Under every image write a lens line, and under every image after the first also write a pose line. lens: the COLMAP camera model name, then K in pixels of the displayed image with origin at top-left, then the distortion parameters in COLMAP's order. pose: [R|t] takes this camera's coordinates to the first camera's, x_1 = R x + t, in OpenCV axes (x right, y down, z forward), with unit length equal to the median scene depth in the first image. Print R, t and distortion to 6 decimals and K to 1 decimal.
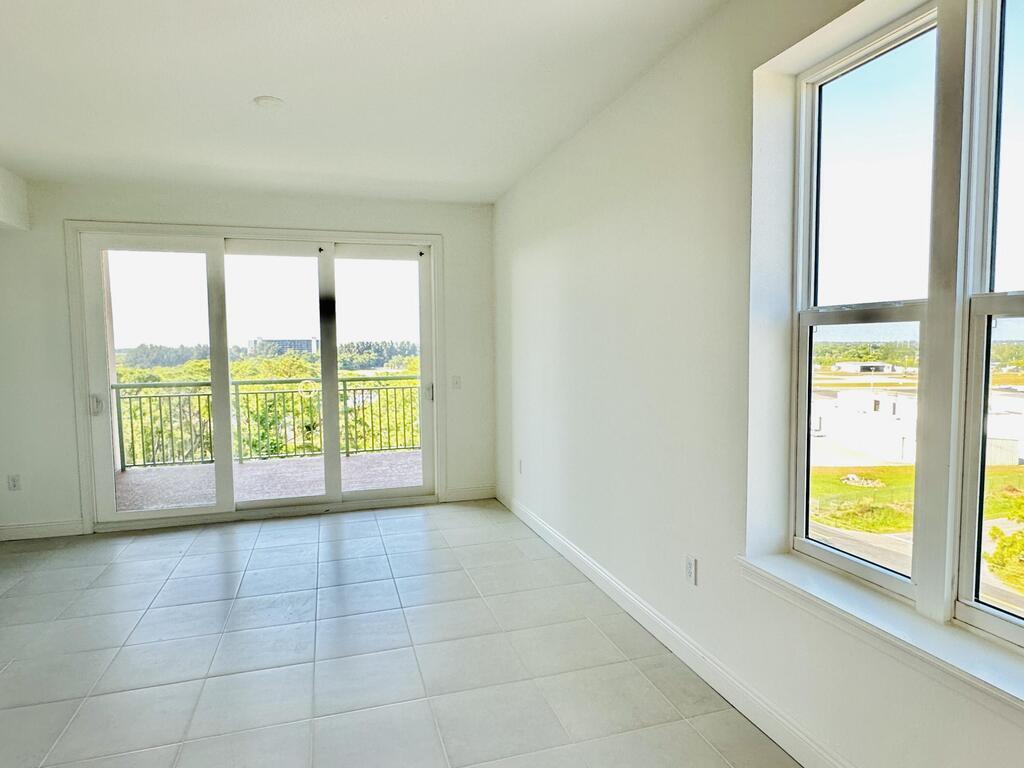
lens RADIAL K [[612.4, 0, 512.3], [0, 612.4, 388.7], [0, 0, 1]] dist [-0.003923, -0.000554]
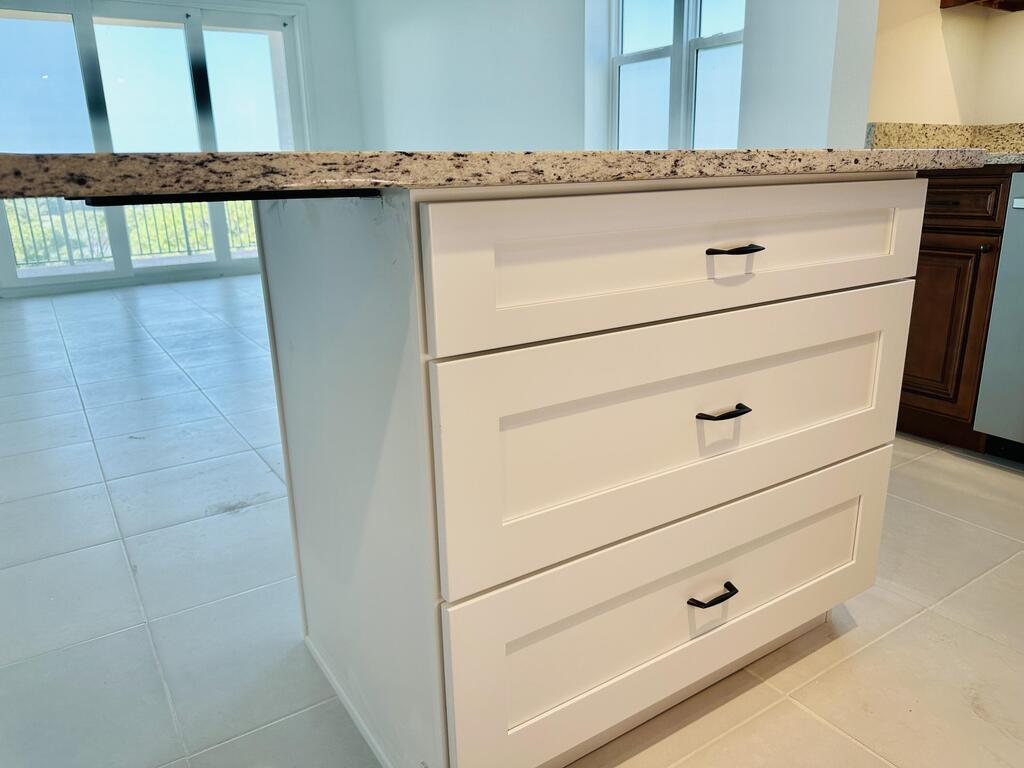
lens RADIAL K [[710.5, 0, 512.6], [0, 710.5, 382.7], [0, 0, 1]] dist [-0.006001, -0.004363]
pose [[0.956948, -0.097037, 0.273560, -0.177330], [0.035891, 0.974789, 0.220224, 0.132076], [-0.288033, -0.200925, 0.936304, -0.395827]]
